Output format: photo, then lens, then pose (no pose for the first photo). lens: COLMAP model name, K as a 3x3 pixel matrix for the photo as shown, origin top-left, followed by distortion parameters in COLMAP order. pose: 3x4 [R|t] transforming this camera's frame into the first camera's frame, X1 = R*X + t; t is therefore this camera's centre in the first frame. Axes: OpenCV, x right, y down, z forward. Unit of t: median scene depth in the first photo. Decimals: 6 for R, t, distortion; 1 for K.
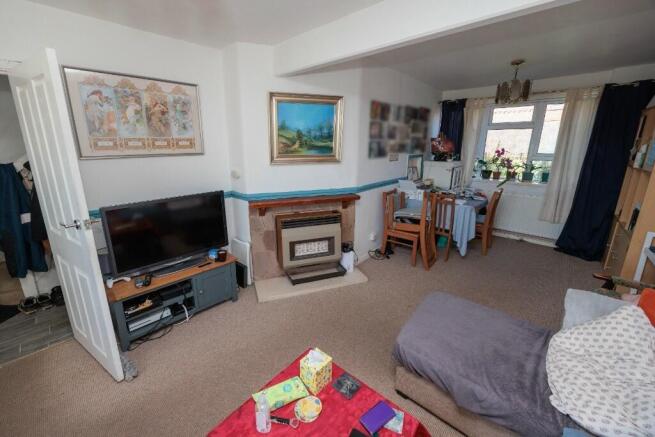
lens RADIAL K [[272.8, 0, 337.5], [0, 272.8, 223.2], [0, 0, 1]] dist [-0.001511, -0.000440]
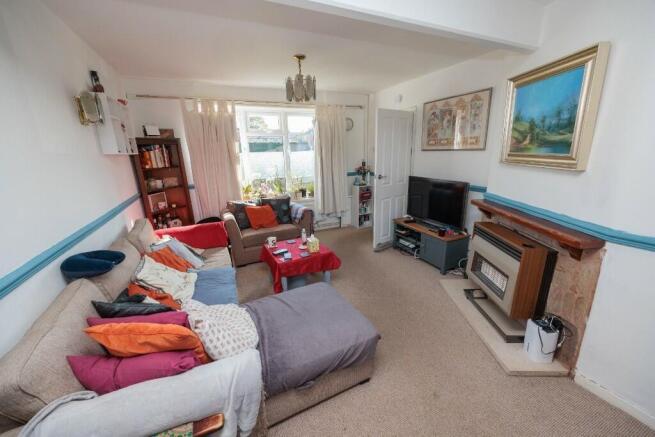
lens RADIAL K [[254.1, 0, 327.4], [0, 254.1, 217.7], [0, 0, 1]] dist [0.000082, -0.000104]
pose [[-0.407749, 0.258205, -0.875826, 0.734335], [-0.223822, 0.901658, 0.370022, -0.232804], [0.885237, 0.346905, -0.309858, 0.812099]]
